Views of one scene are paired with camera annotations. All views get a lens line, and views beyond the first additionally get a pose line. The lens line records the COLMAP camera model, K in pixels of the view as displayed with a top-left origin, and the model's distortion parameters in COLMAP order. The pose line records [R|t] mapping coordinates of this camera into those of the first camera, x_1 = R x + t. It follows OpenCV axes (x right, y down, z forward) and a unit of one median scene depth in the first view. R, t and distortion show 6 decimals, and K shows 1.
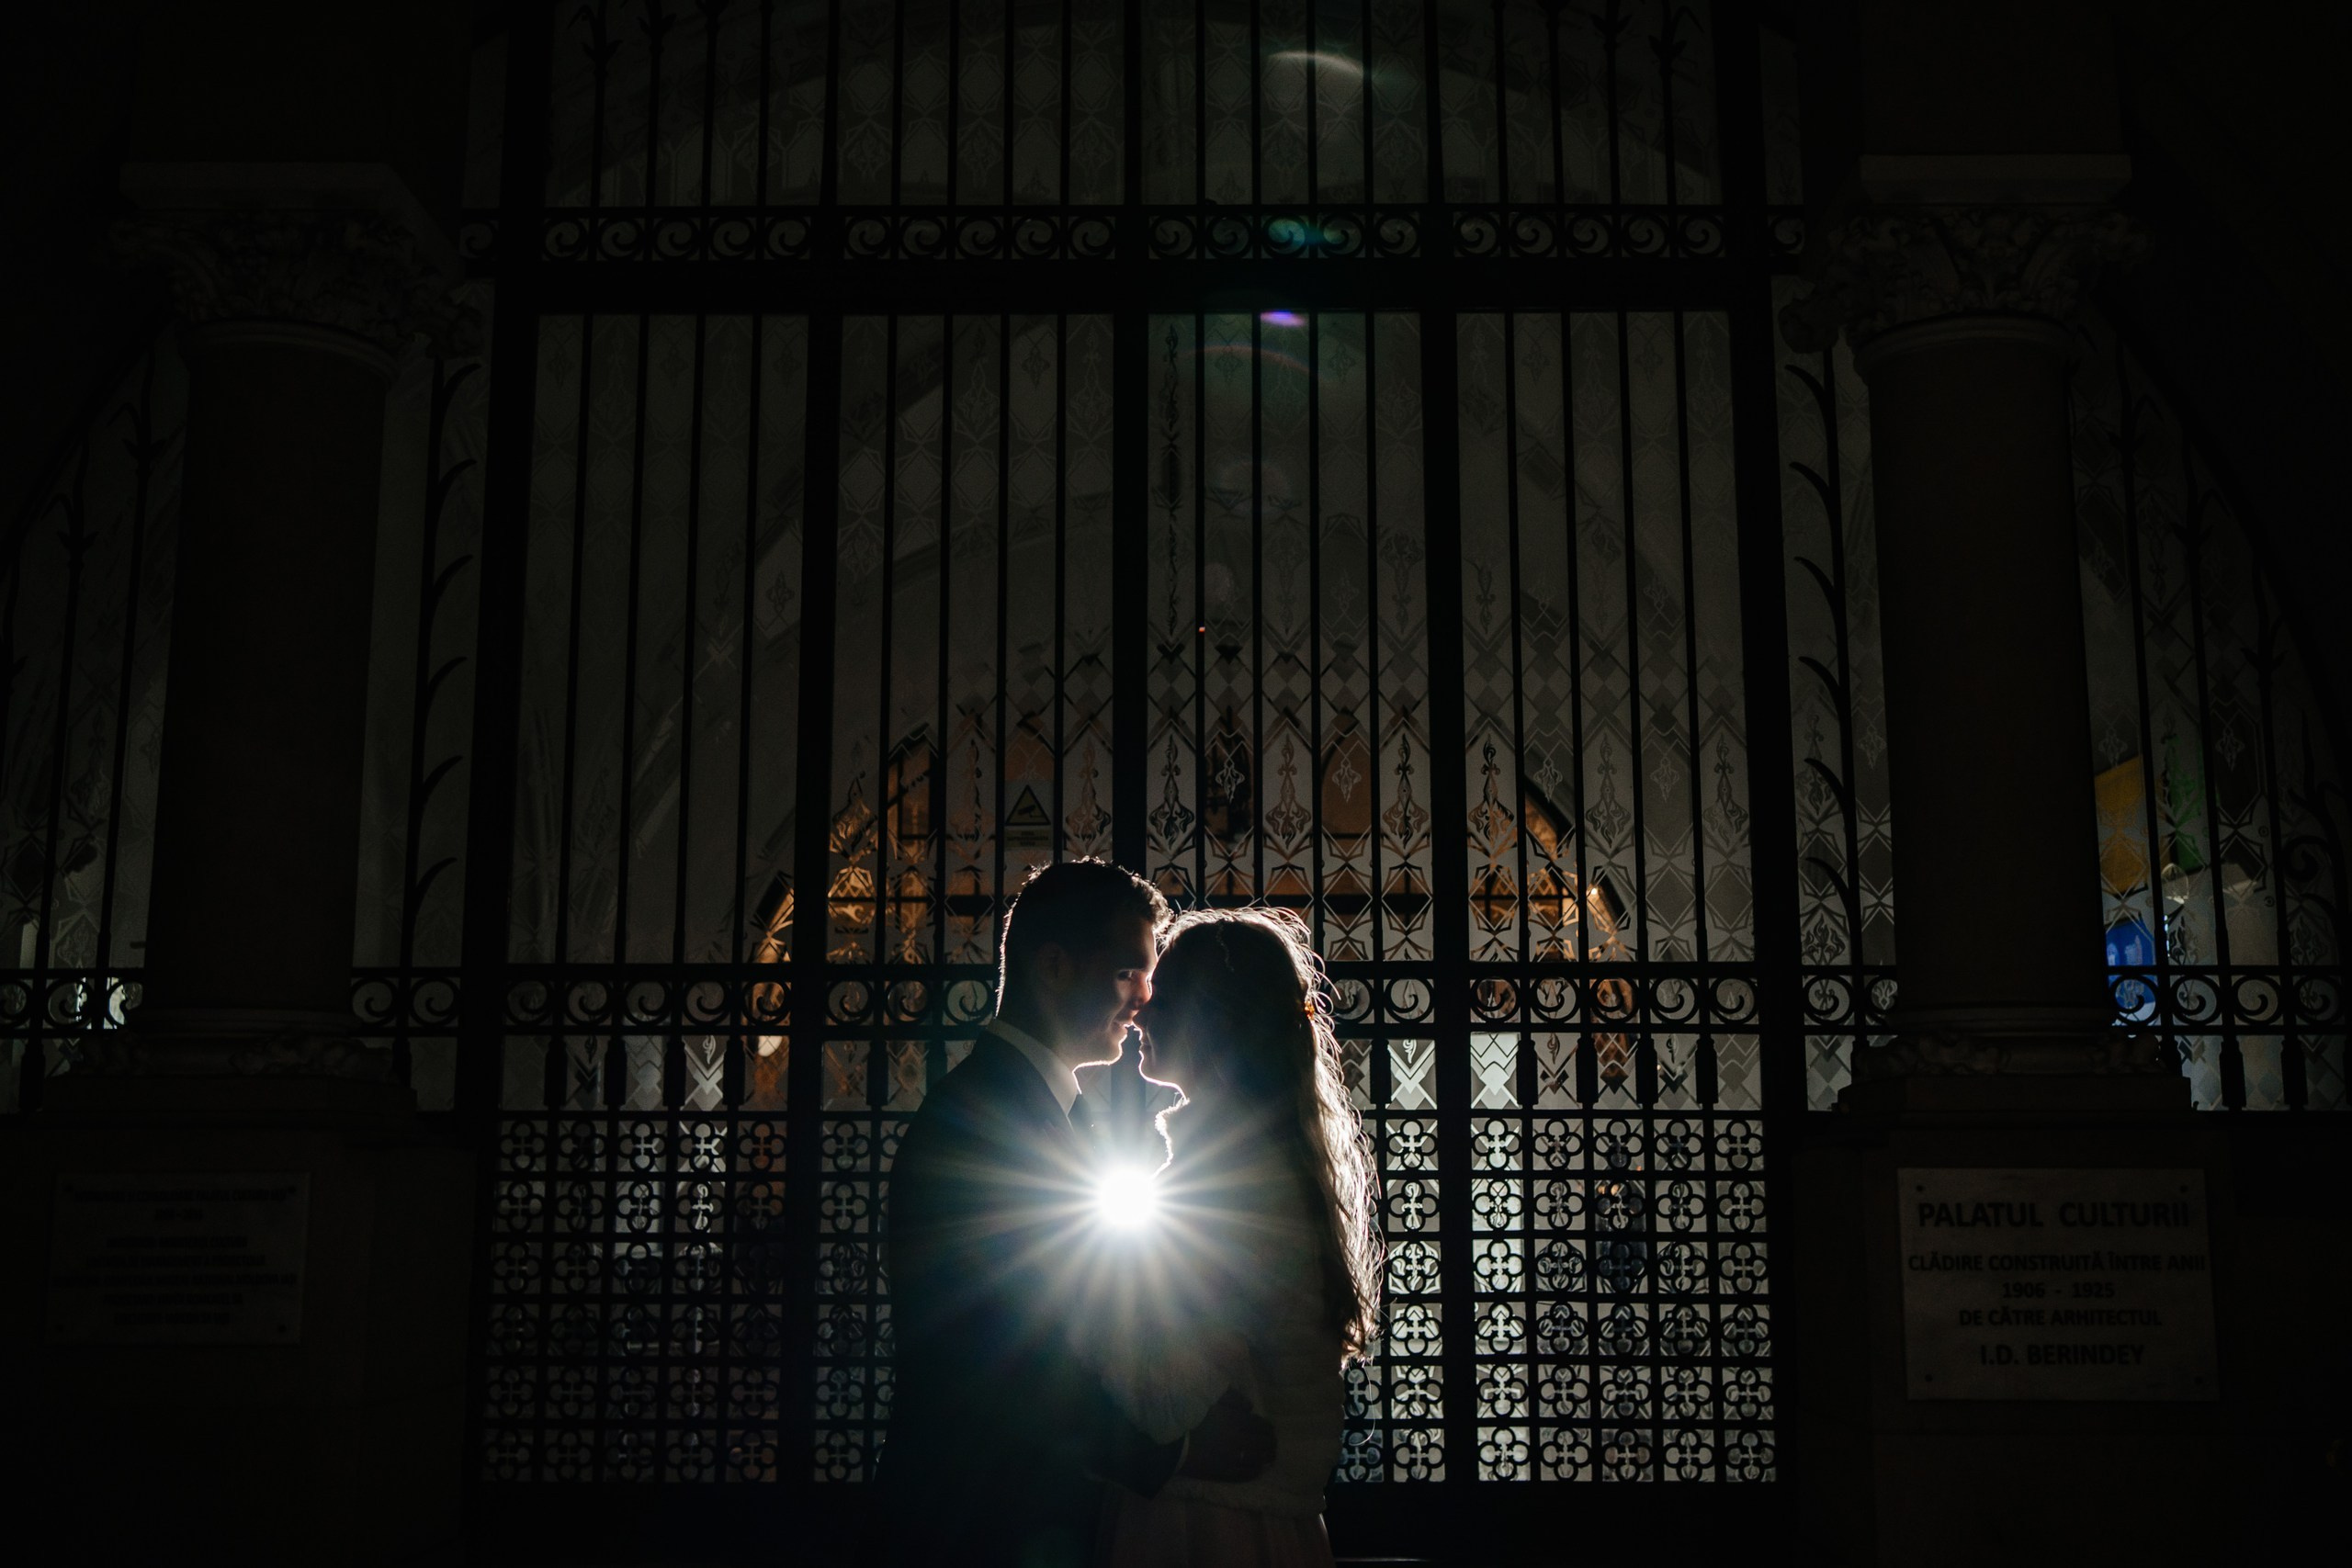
lens RADIAL K [[2102.1, 0, 1208.3], [0, 2102.1, 780.6], [0, 0, 1]] dist [-0.004728, 0.004229]
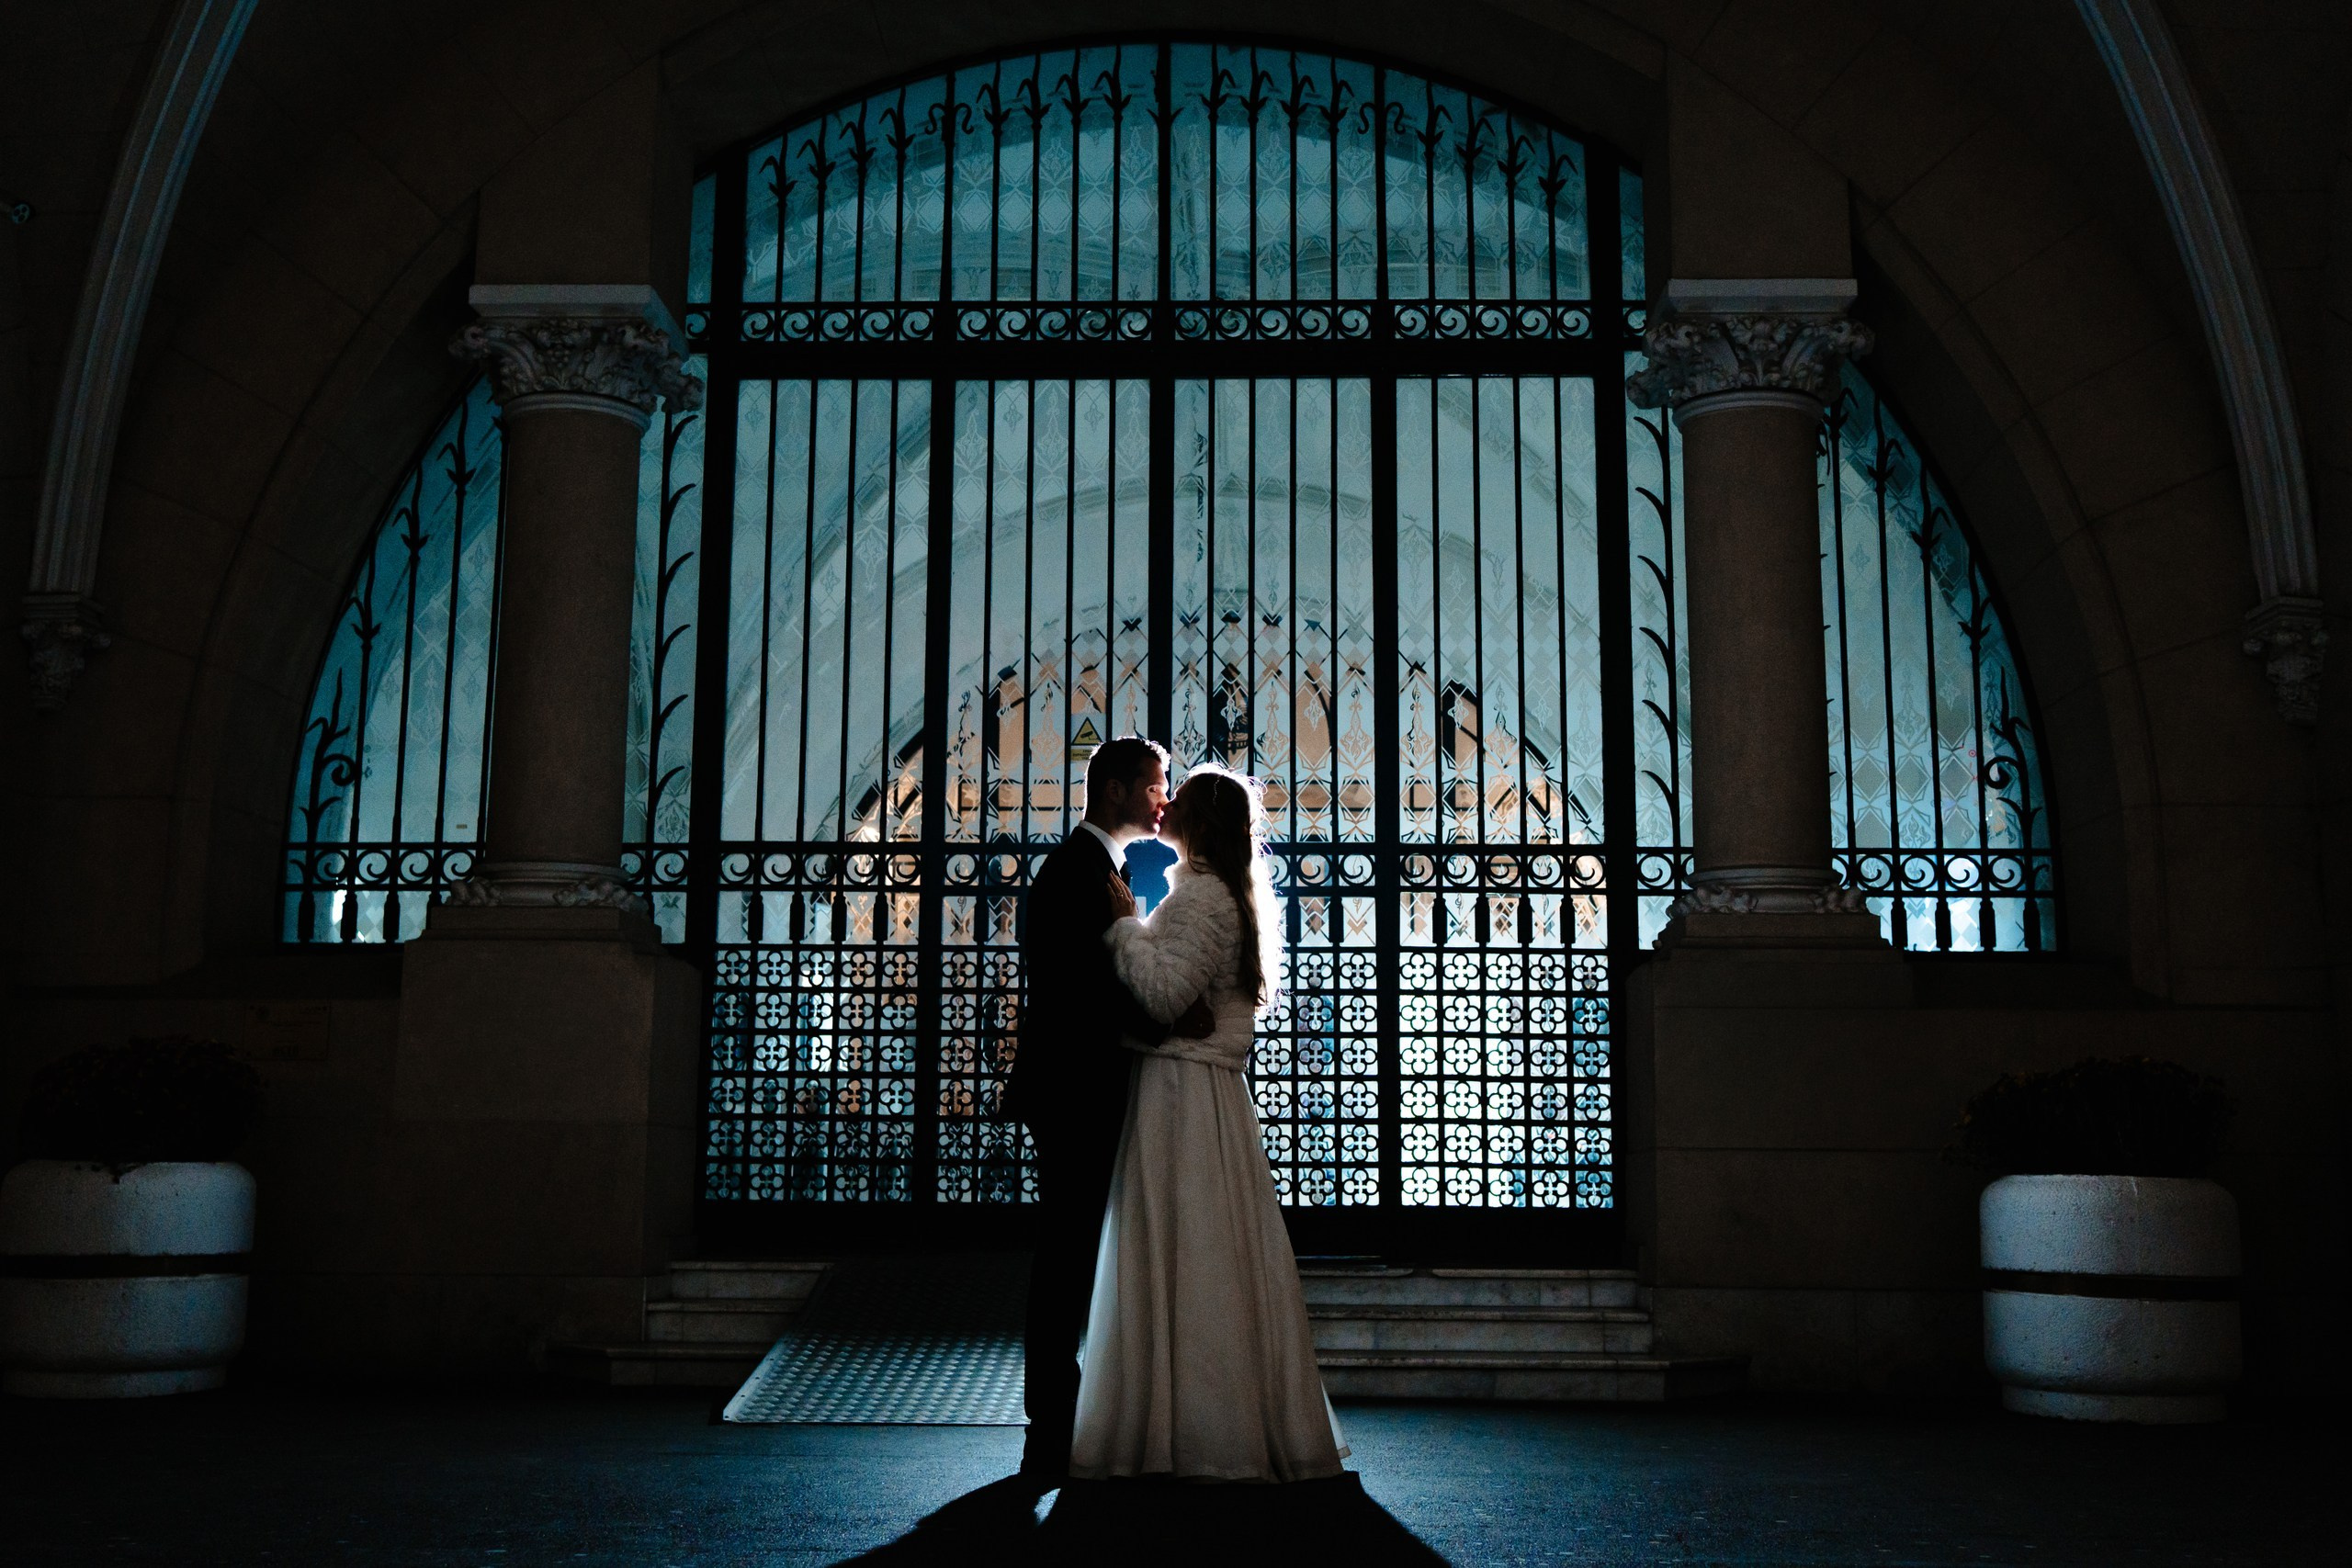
lens RADIAL K [[2405.9, 0, 1196.7], [0, 2405.9, 745.5], [0, 0, 1]] dist [-0.006694, -0.012685]
pose [[0.999652, 0.004030, -0.026080, 0.029721], [-0.004136, 0.999983, -0.004015, 0.028025], [0.026063, 0.004122, 0.999652, -0.619349]]
